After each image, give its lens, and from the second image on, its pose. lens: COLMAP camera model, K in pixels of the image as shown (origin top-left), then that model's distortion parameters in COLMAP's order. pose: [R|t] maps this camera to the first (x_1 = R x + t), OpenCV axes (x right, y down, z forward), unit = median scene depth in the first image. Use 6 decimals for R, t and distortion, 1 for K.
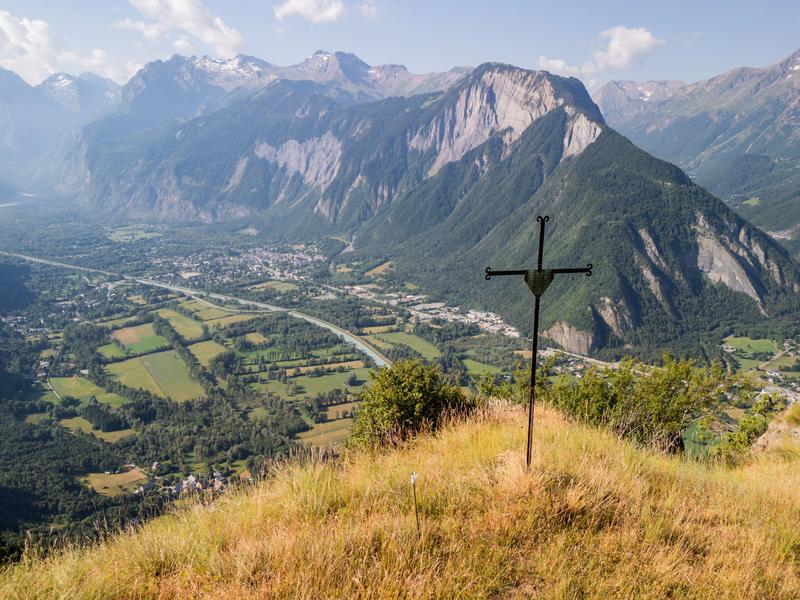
lens RADIAL K [[587.9, 0, 400.0], [0, 587.9, 300.0], [0, 0, 1]] dist [0.081518, -0.085895]
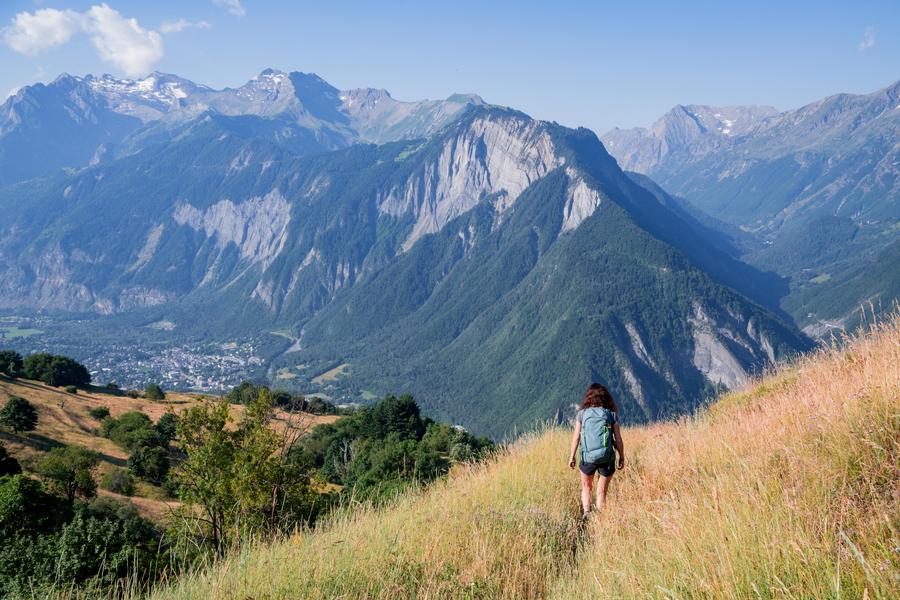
lens RADIAL K [[941.1, 0, 450.0], [0, 941.1, 300.0], [0, 0, 1]] dist [0.021956, 0.043849]
pose [[0.998790, -0.012822, 0.047486, 0.057267], [0.018675, 0.991987, -0.124948, 0.008189], [-0.045503, 0.125684, 0.991026, -0.229447]]
